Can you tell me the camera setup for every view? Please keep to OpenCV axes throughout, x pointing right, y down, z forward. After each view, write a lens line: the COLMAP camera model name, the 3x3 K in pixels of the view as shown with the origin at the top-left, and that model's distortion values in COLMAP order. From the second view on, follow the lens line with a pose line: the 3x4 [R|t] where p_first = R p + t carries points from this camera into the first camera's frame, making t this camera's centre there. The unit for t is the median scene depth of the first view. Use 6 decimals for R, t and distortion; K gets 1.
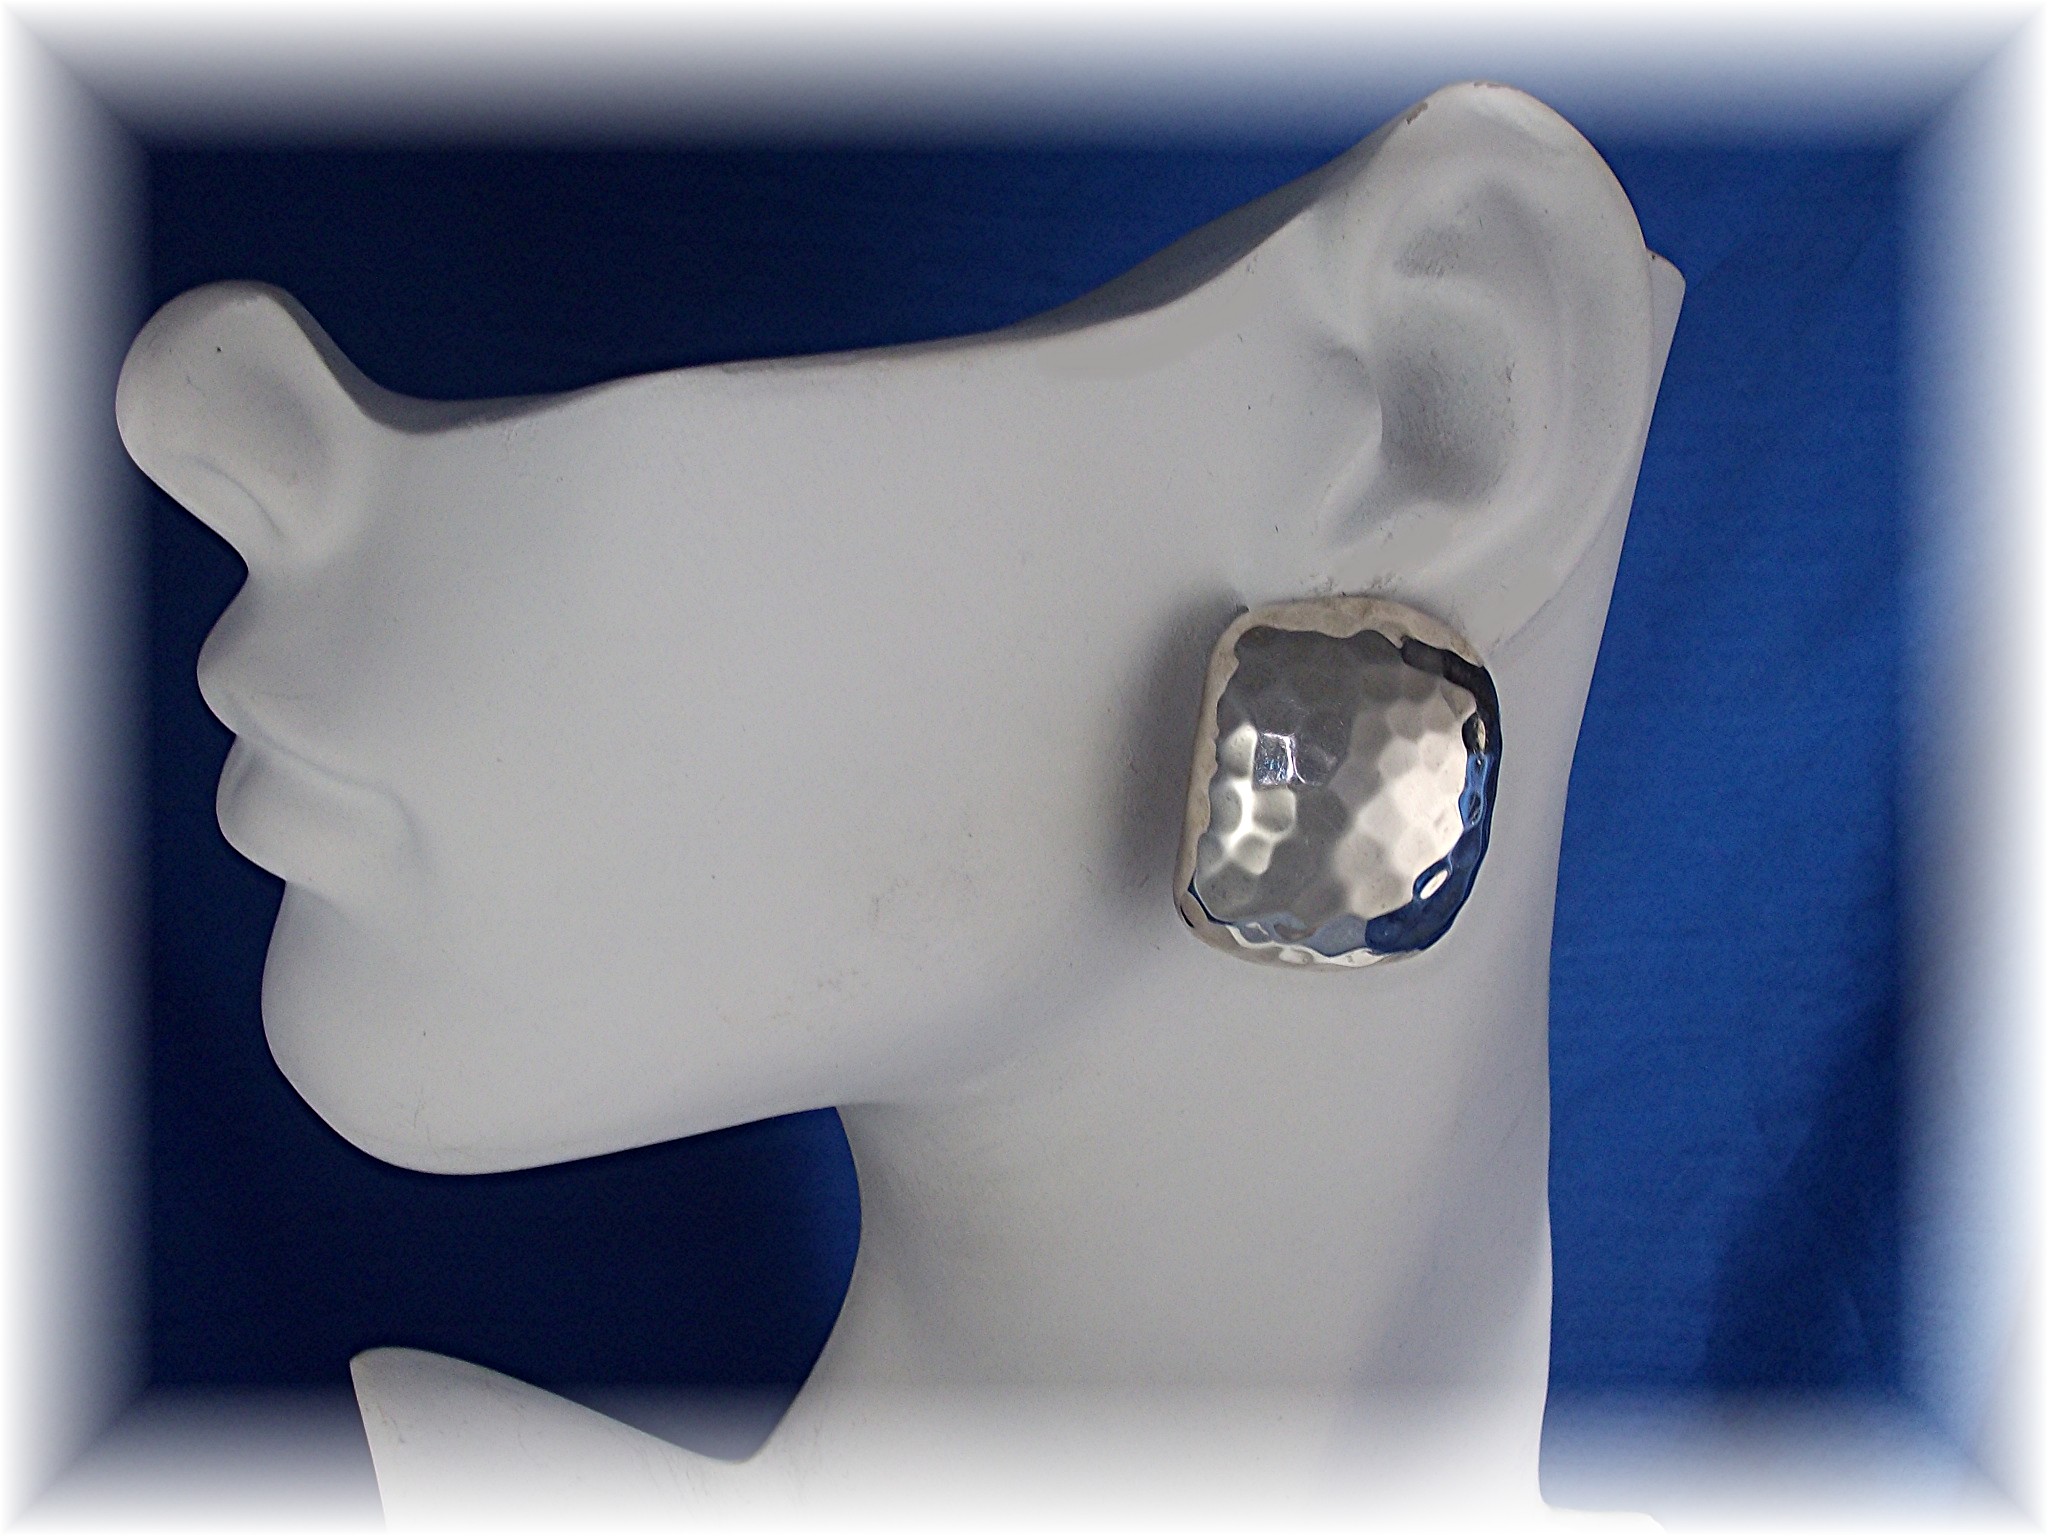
lens RADIAL K [[2508.2, 0, 1024.2], [0, 2508.2, 757.3], [0, 0, 1]] dist [0.009924, 0.000000]
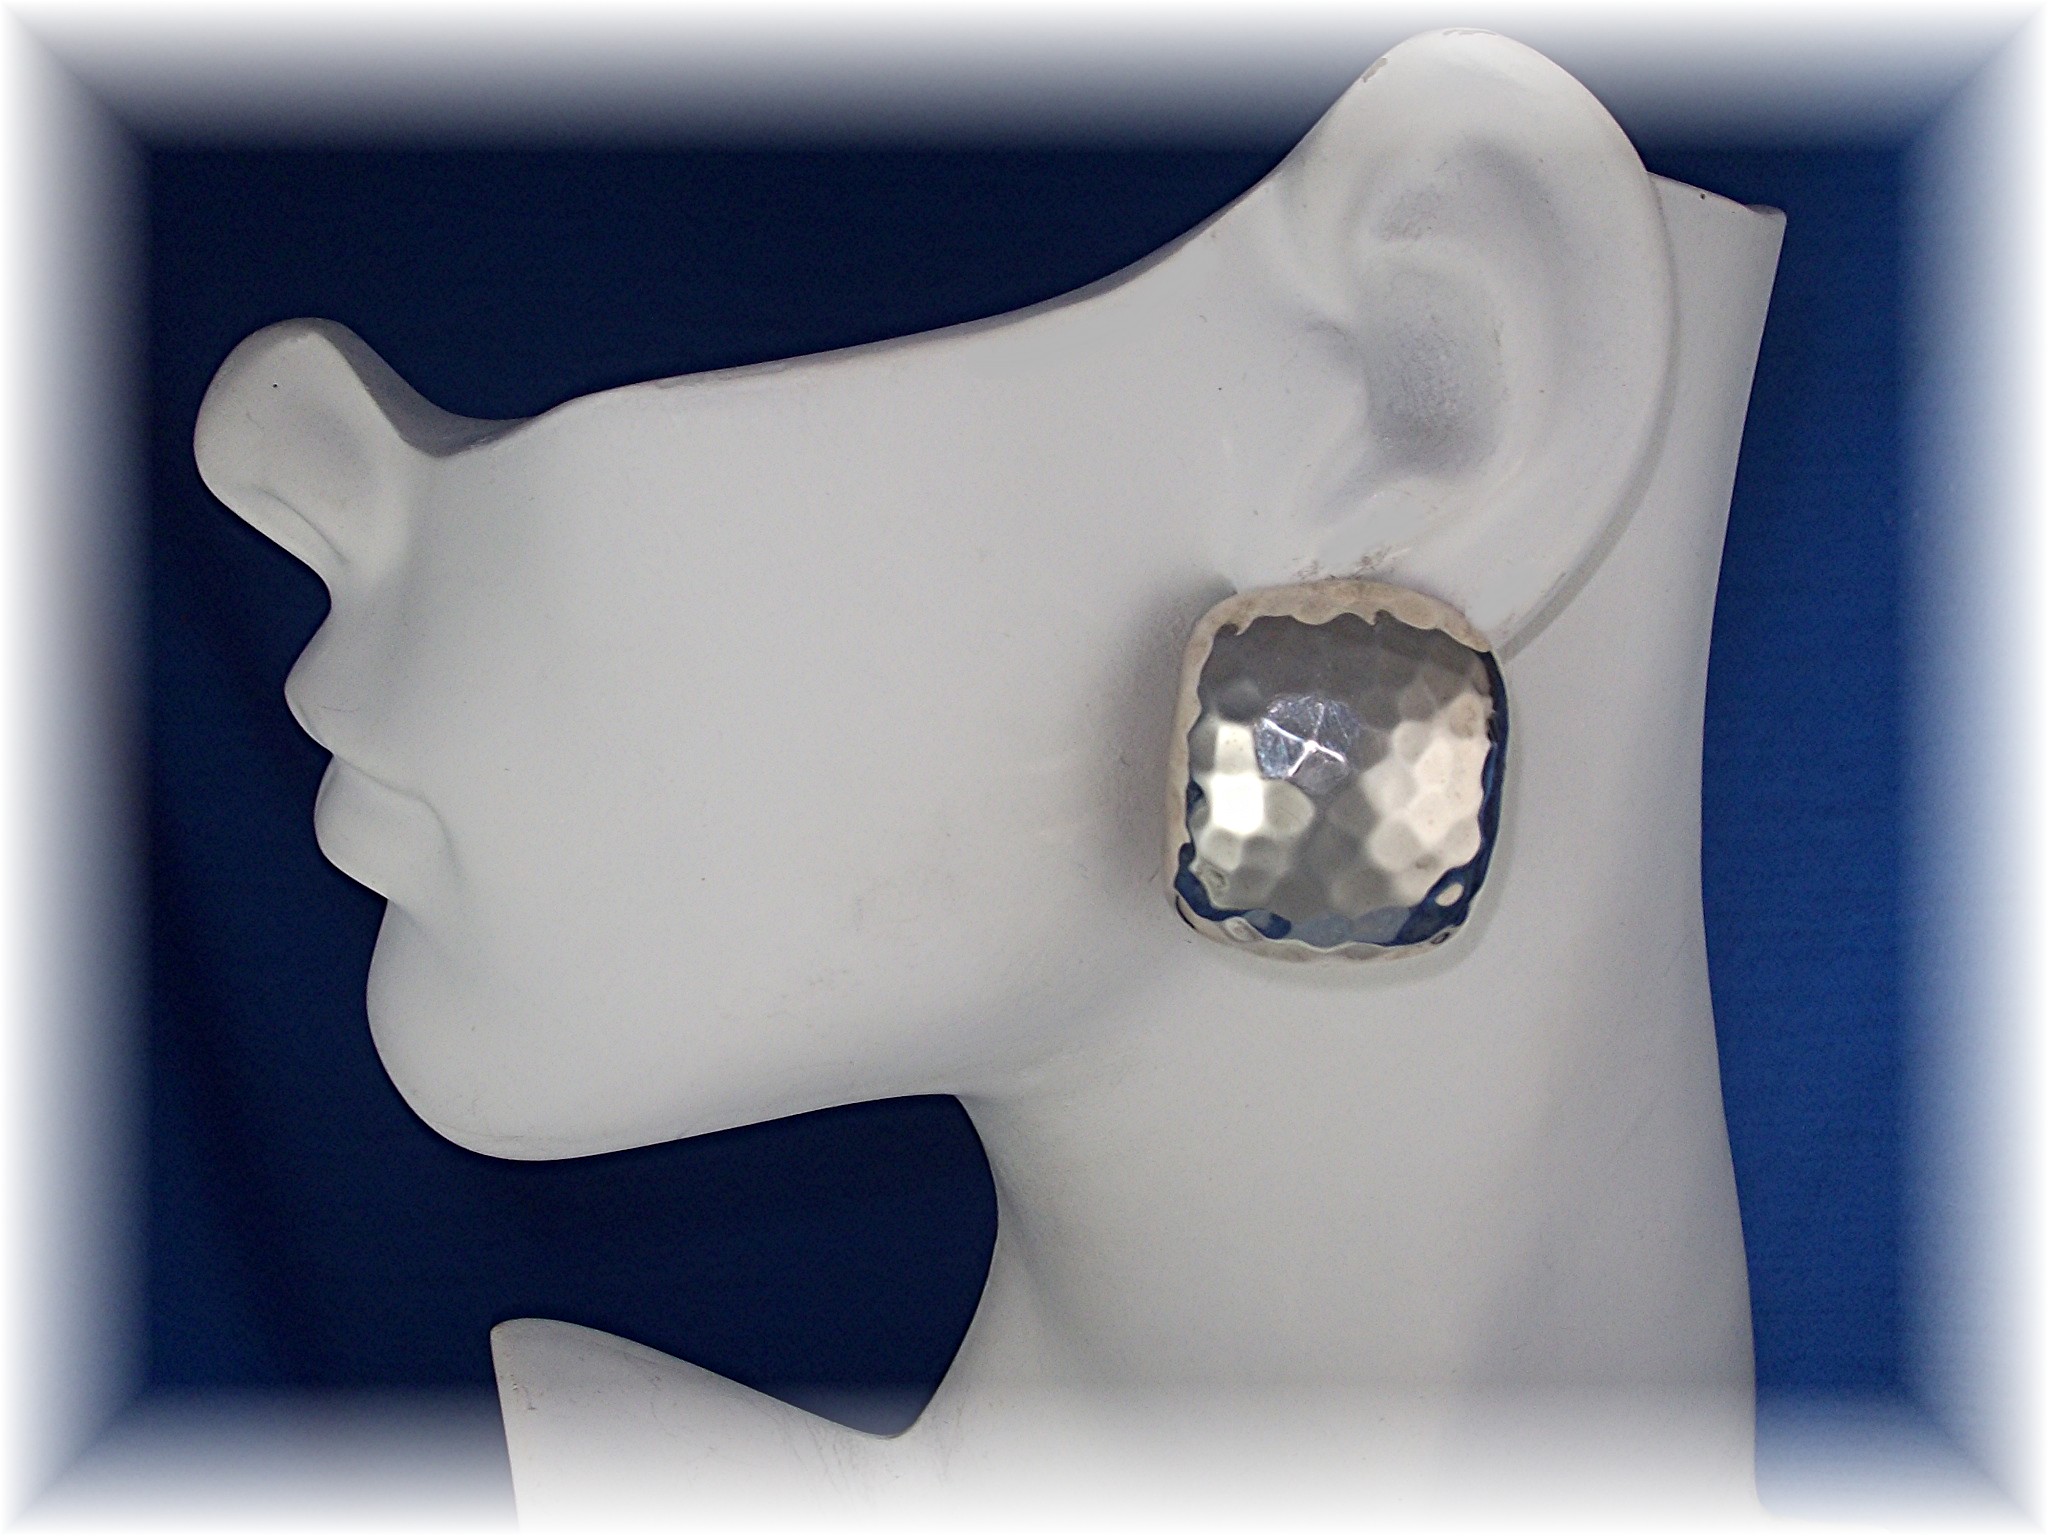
lens RADIAL K [[2508.2, 0, 1025.6], [0, 2508.2, 779.0], [0, 0, 1]] dist [0.009924, 0.000000]
pose [[0.972816, -0.019534, -0.230753, 0.232595], [0.026307, 0.999308, 0.026311, -0.016111], [0.230079, -0.031667, 0.972657, 0.035414]]
